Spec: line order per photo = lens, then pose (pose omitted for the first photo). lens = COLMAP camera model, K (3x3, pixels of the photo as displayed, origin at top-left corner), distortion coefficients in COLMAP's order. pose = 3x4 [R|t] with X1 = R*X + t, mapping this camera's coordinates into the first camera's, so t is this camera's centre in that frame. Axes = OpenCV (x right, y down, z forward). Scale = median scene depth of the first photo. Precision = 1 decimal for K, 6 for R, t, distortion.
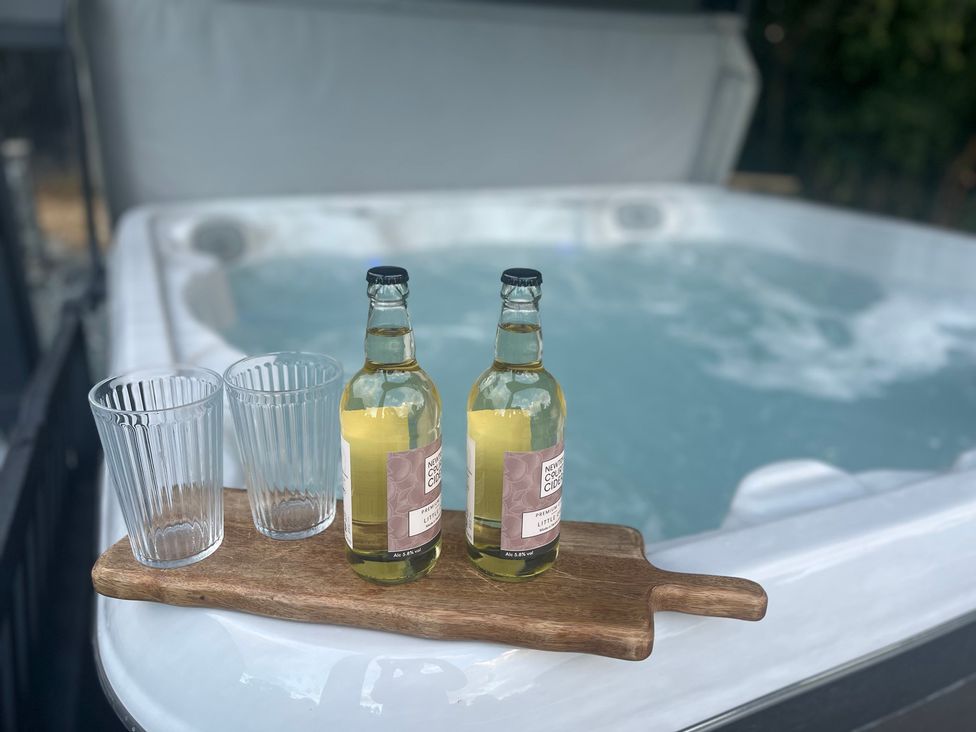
lens RADIAL K [[749.1, 0, 488.0], [0, 749.1, 366.0], [0, 0, 1]] dist [0.004387, -0.012402]
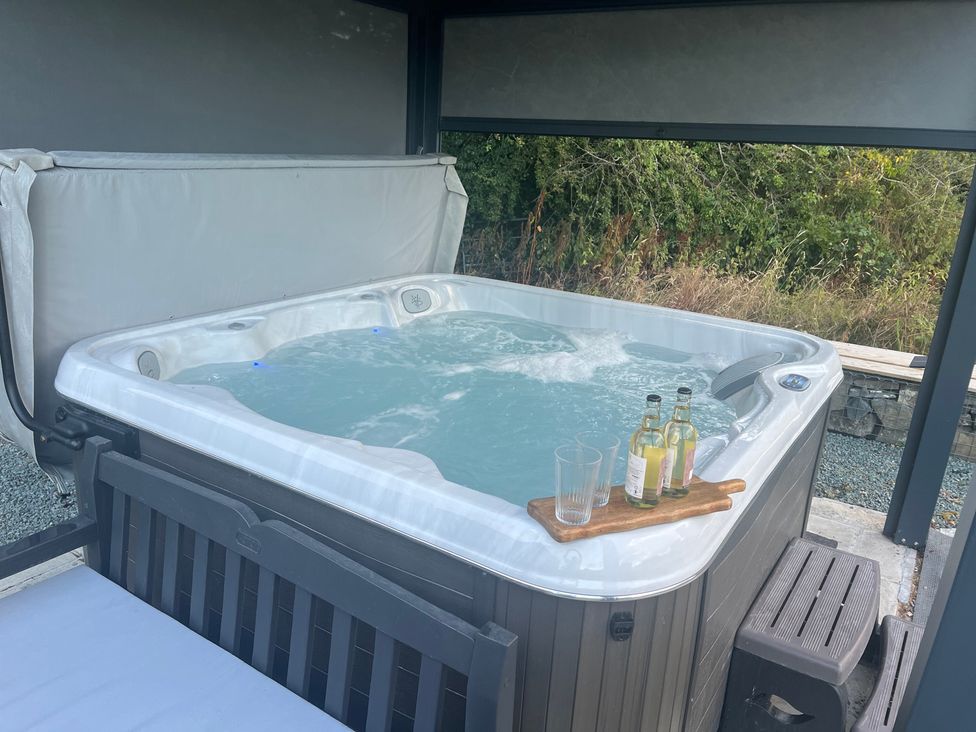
lens RADIAL K [[749.1, 0, 488.0], [0, 749.1, 366.0], [0, 0, 1]] dist [0.004387, -0.012402]
pose [[0.842777, -0.148829, 0.517279, -0.422952], [0.168860, 0.985604, 0.008457, -0.073350], [-0.511091, 0.080221, 0.855775, -0.227763]]
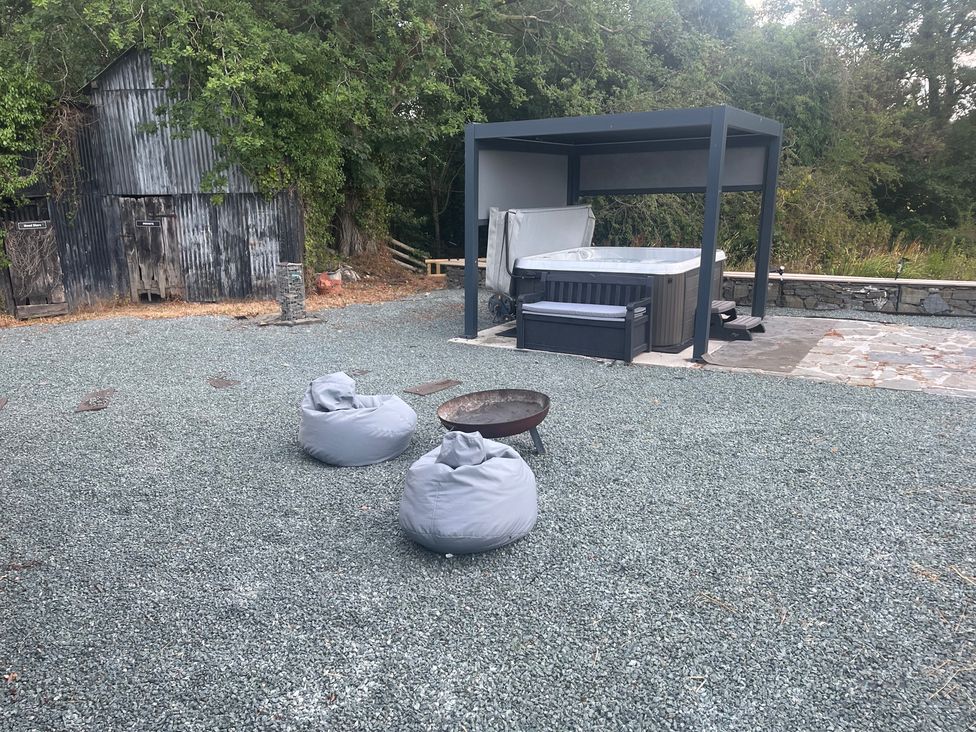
lens RADIAL K [[749.1, 0, 488.0], [0, 749.1, 366.0], [0, 0, 1]] dist [0.004387, -0.012402]
pose [[0.832947, -0.170143, 0.526547, -2.376398], [0.235888, 0.969943, -0.059736, 0.476578], [-0.500556, 0.173963, 0.848045, -1.959149]]
